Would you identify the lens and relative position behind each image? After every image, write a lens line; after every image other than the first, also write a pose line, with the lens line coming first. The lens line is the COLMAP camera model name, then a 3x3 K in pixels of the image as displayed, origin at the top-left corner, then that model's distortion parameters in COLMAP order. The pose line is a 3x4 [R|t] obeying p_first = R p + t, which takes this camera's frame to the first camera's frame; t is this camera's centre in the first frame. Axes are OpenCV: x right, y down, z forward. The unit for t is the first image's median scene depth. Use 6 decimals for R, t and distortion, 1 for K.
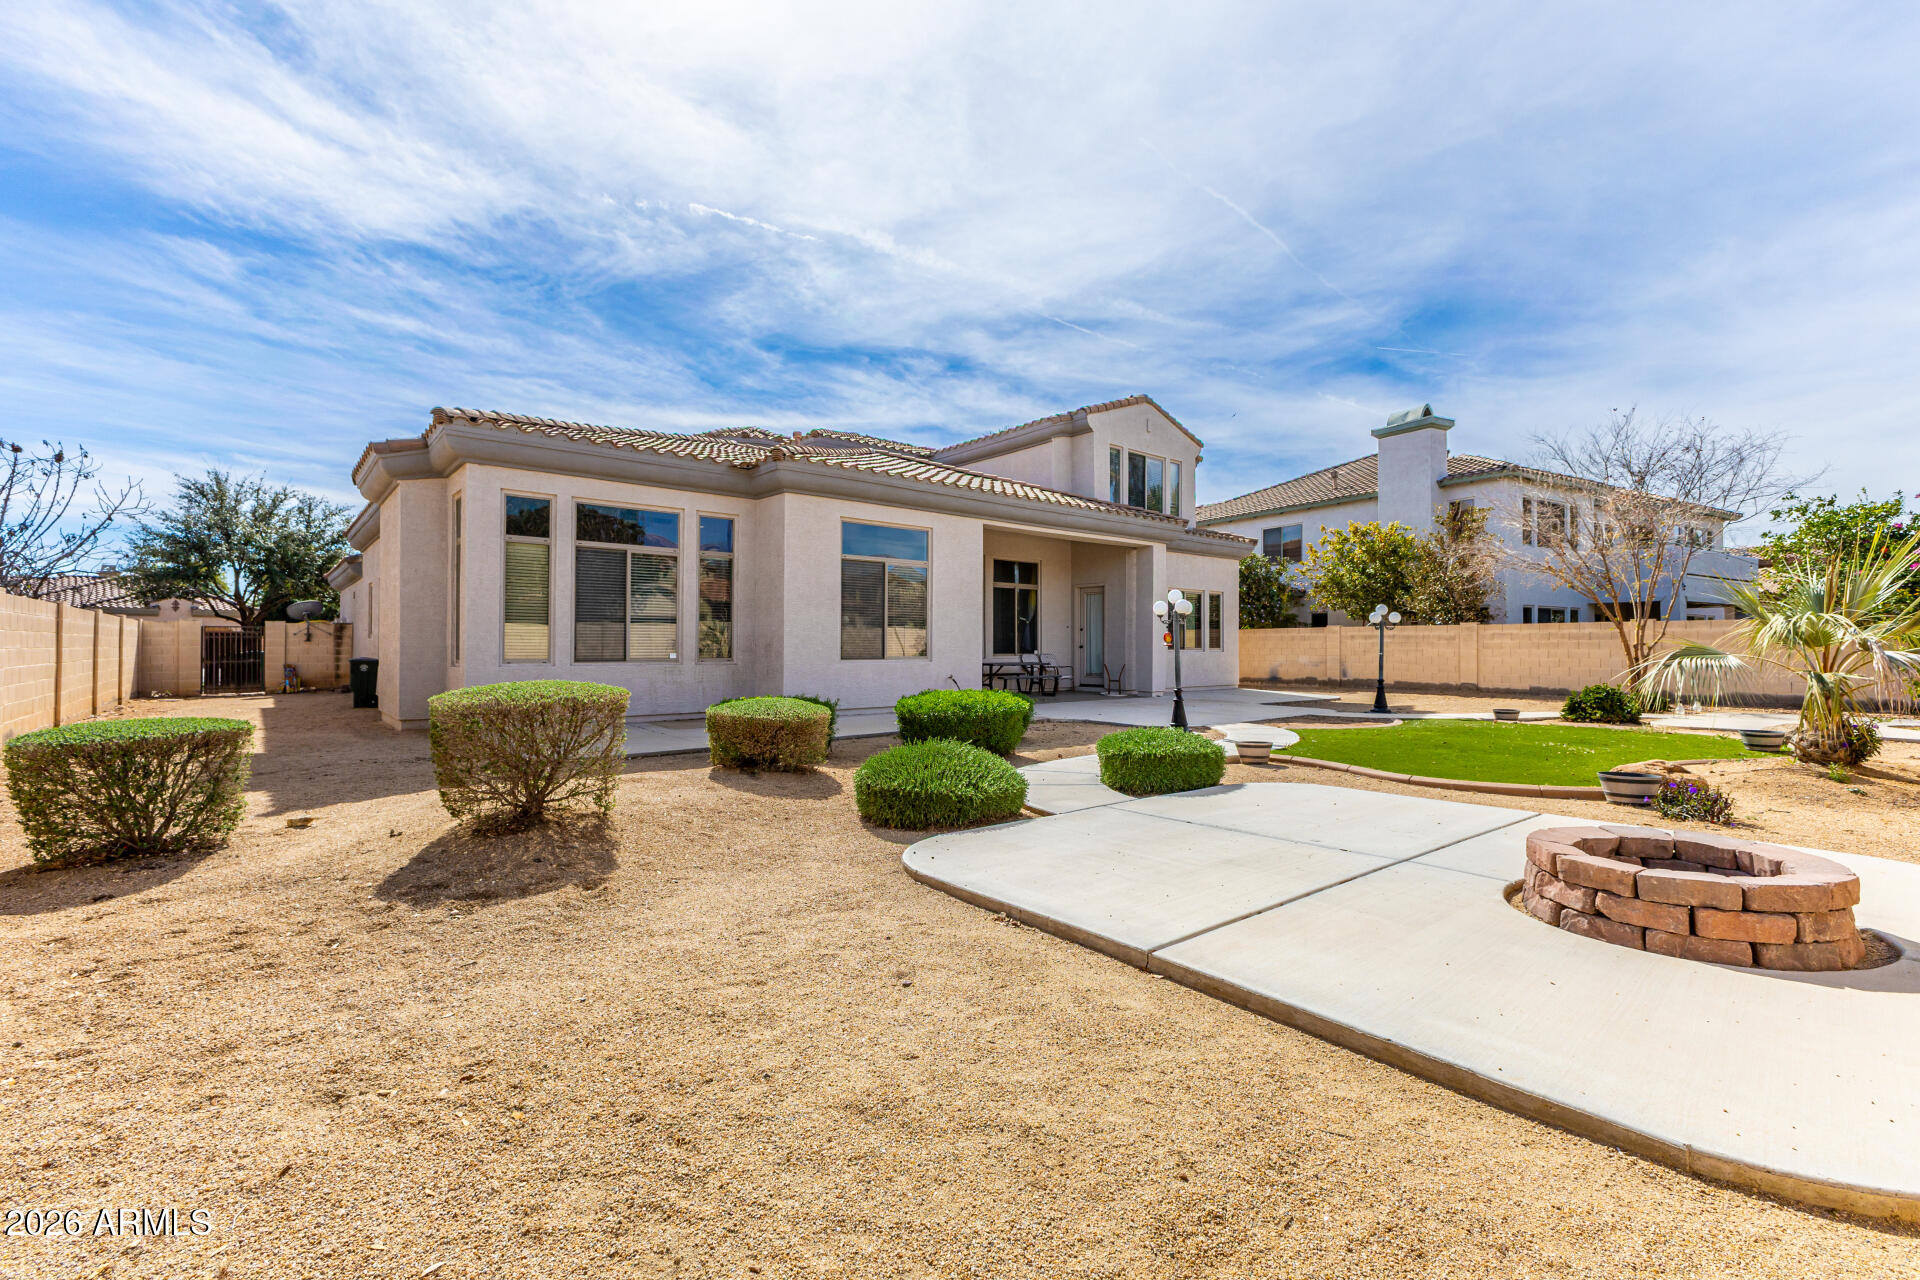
lens RADIAL K [[835.4, 0, 957.4], [0, 835.4, 639.3], [0, 0, 1]] dist [0.016198, -0.005229]
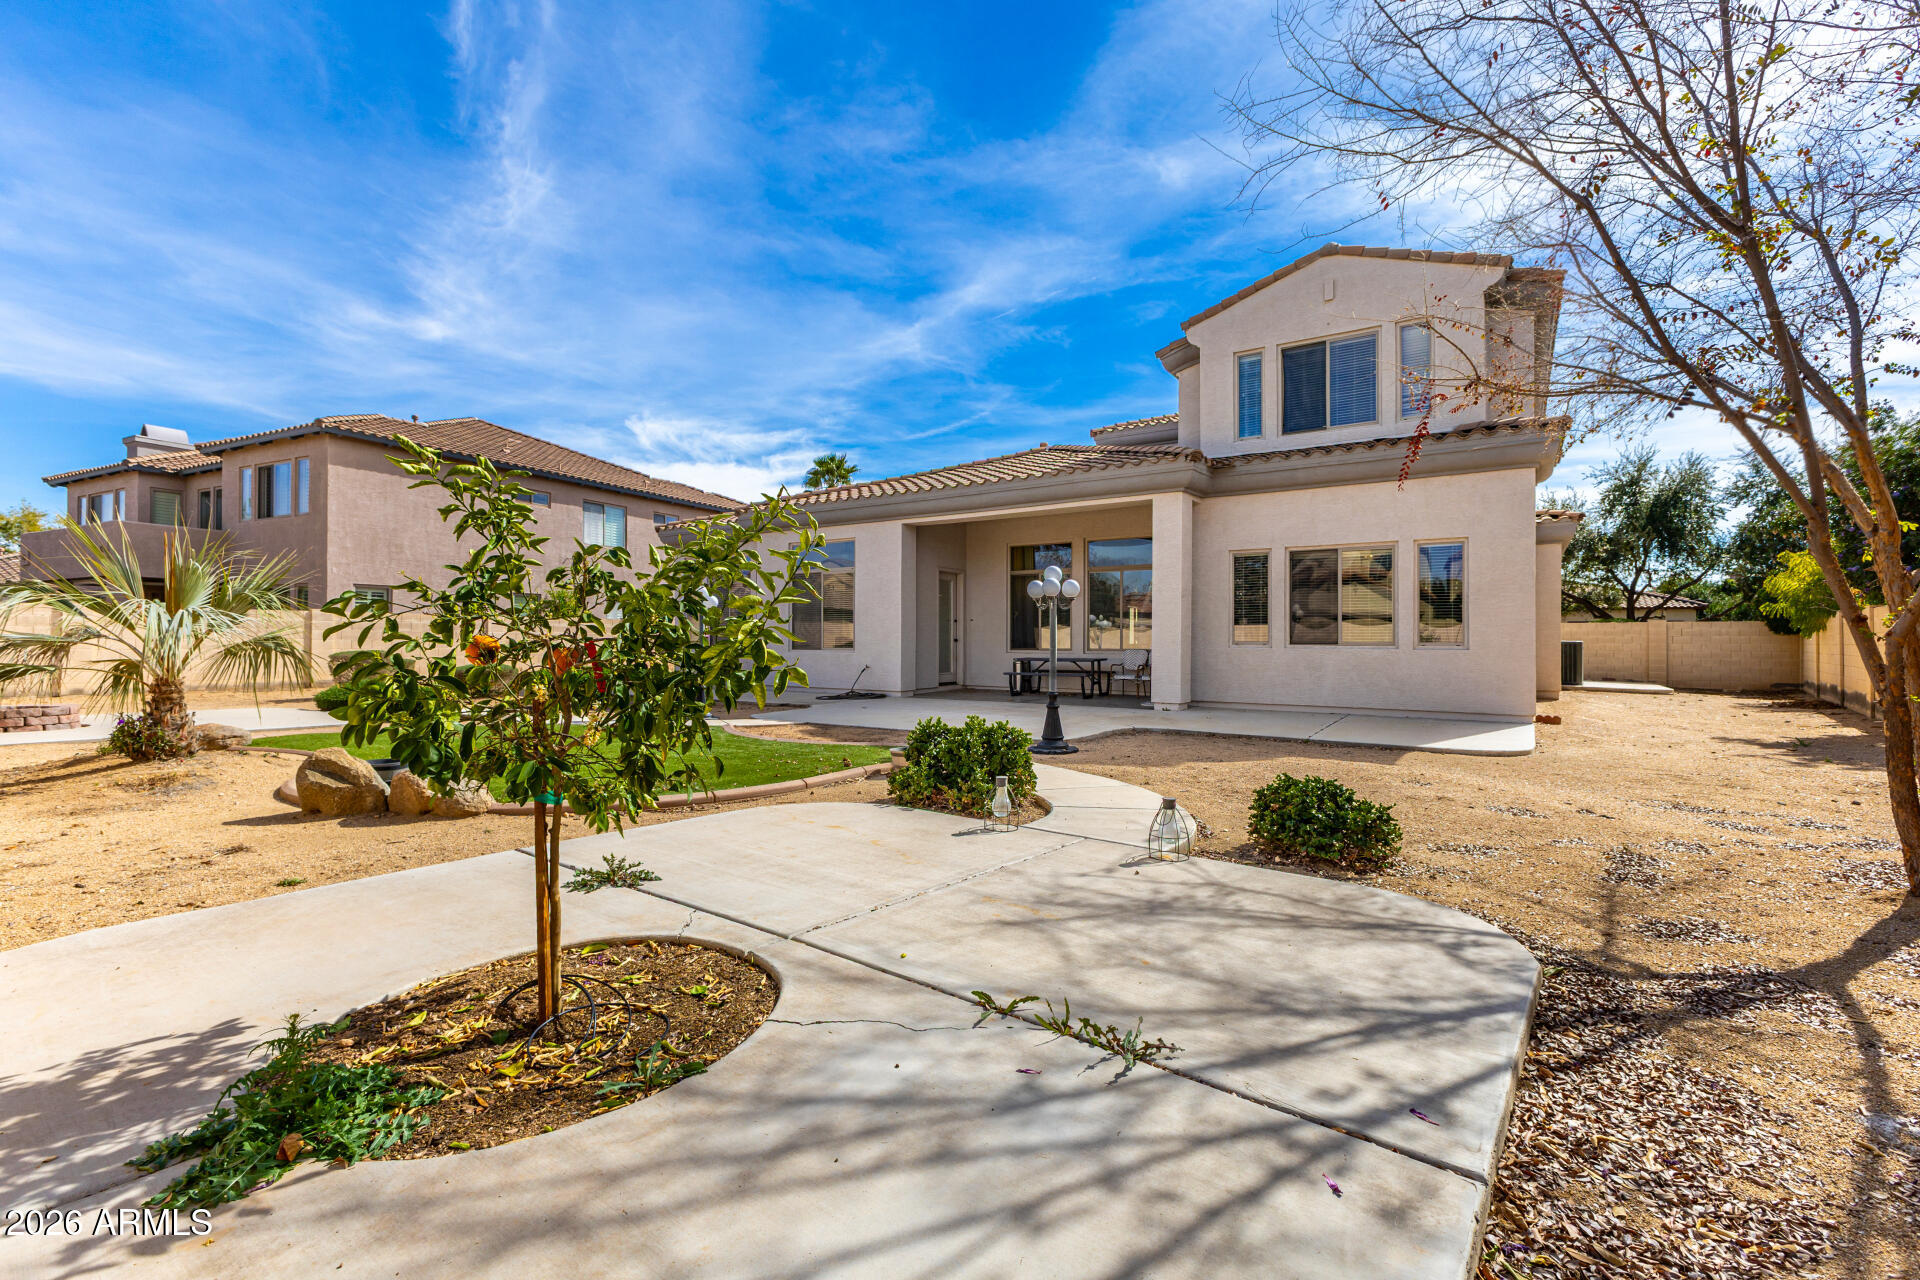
lens RADIAL K [[835.4, 0, 964.7], [0, 835.4, 640.8], [0, 0, 1]] dist [0.016198, -0.005229]
pose [[0.294441, -0.004956, -0.955657, 0.216927], [0.003258, 0.999986, -0.004182, 0.002925], [0.955664, -0.001882, 0.294453, 0.155778]]
